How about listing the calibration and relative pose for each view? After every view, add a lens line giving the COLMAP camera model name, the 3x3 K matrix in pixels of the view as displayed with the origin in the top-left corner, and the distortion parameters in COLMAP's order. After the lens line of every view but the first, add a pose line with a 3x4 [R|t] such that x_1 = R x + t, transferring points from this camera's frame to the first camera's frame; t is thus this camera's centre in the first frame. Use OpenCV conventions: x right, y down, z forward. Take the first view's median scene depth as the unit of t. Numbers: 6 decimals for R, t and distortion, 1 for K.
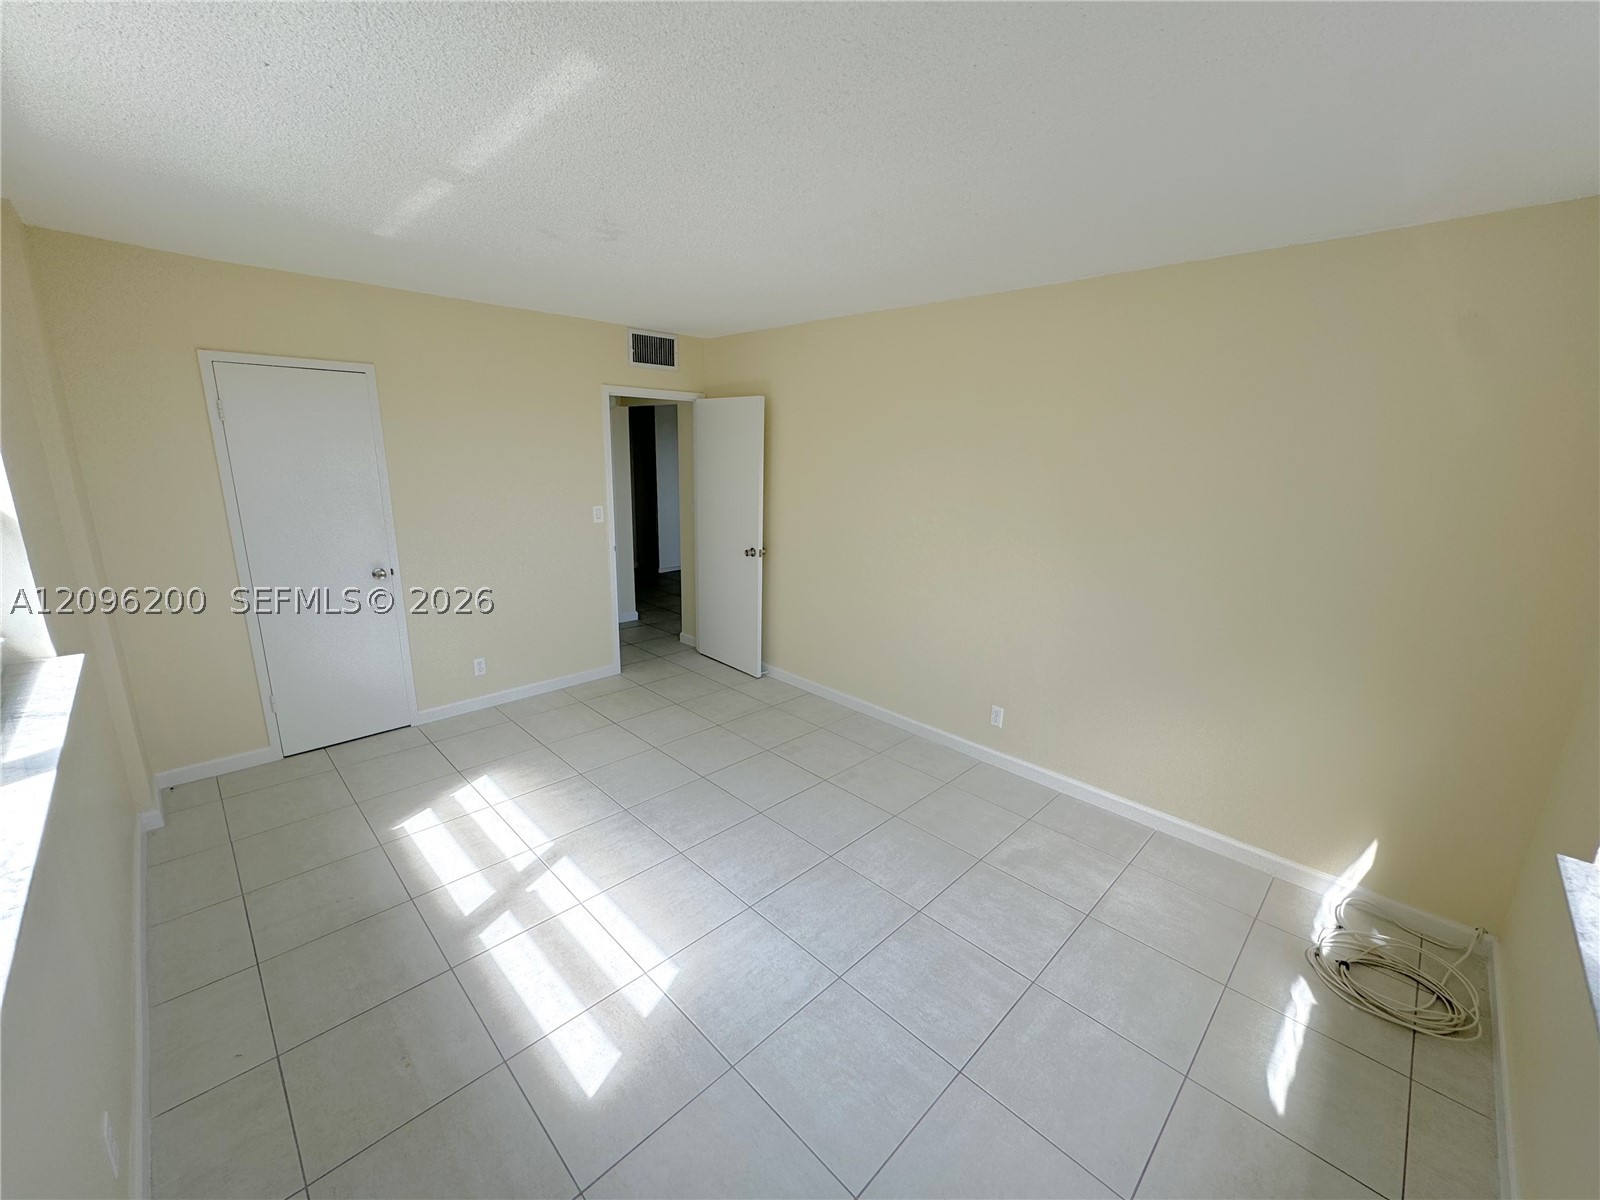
lens RADIAL K [[645.2, 0, 799.7], [0, 645.2, 597.8], [0, 0, 1]] dist [-0.002413, -0.000035]
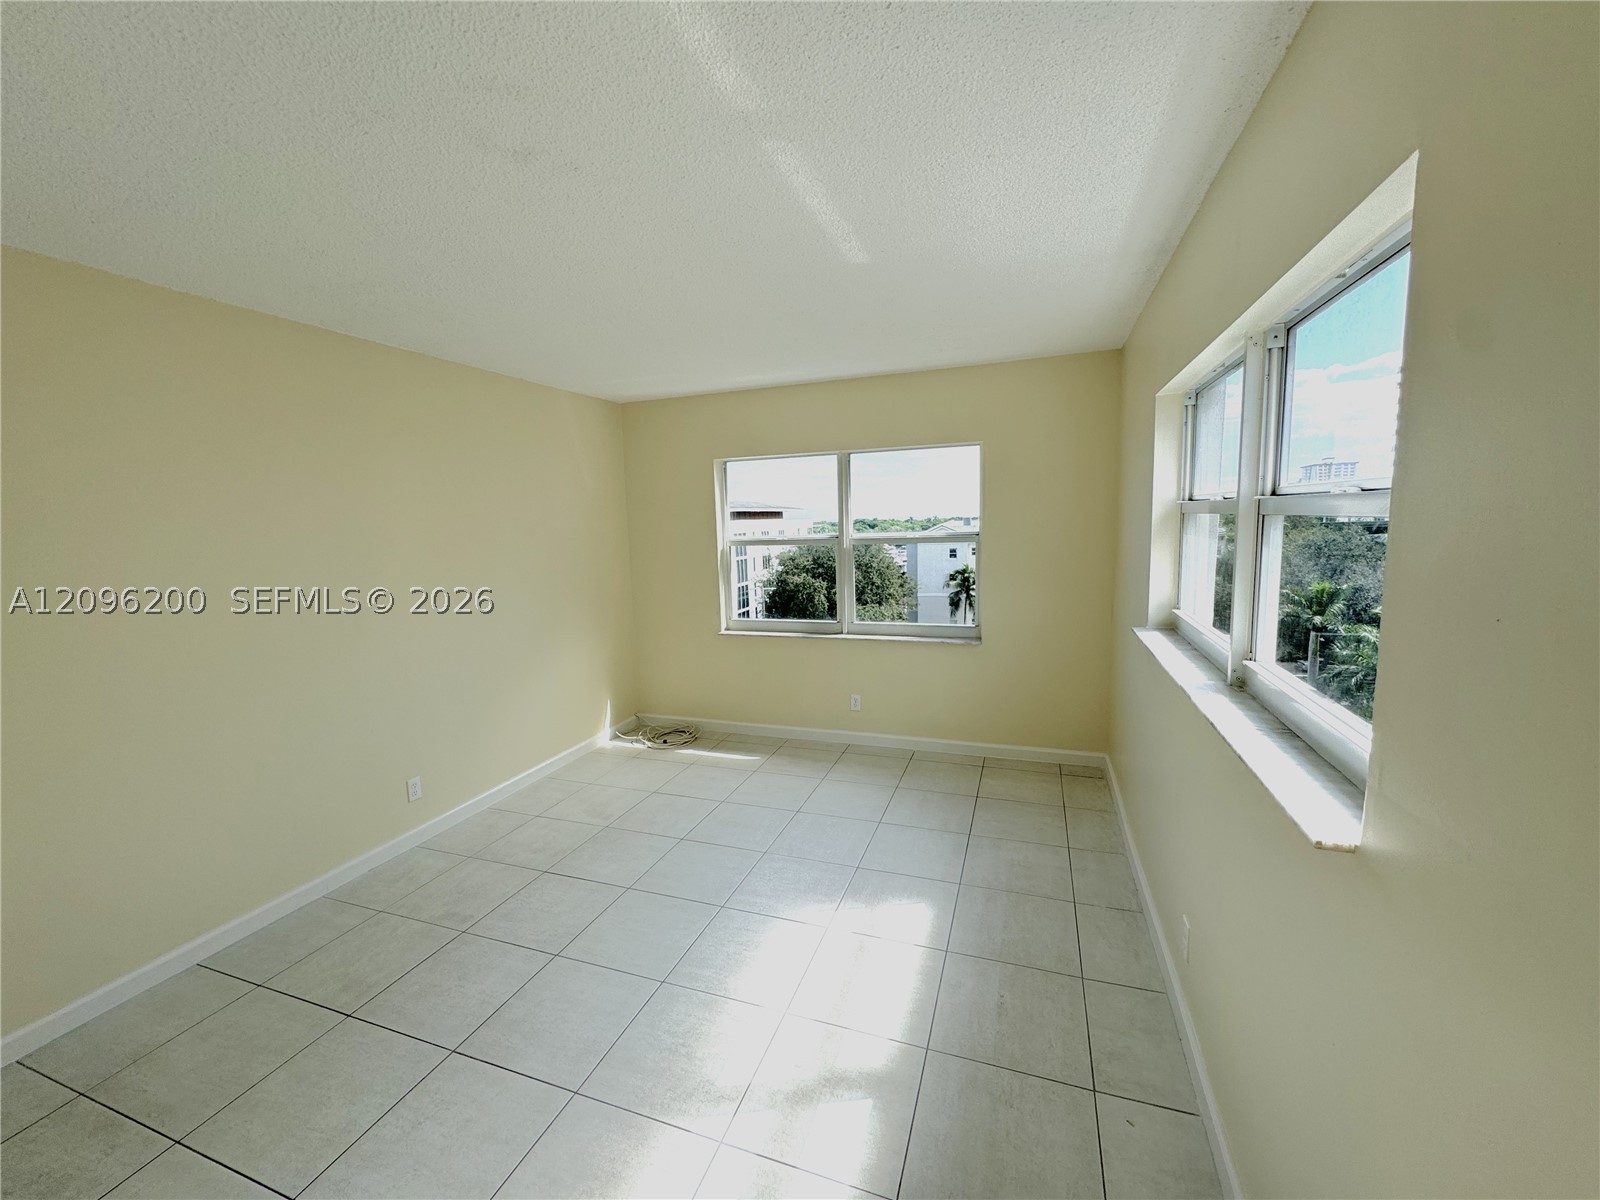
lens RADIAL K [[645.2, 0, 801.7], [0, 645.2, 598.7], [0, 0, 1]] dist [-0.002413, -0.000035]
pose [[-0.426775, -0.124843, 0.895699, -1.042656], [0.231916, 0.942197, 0.241825, -0.240393], [-0.874115, 0.310932, -0.373154, 1.128059]]
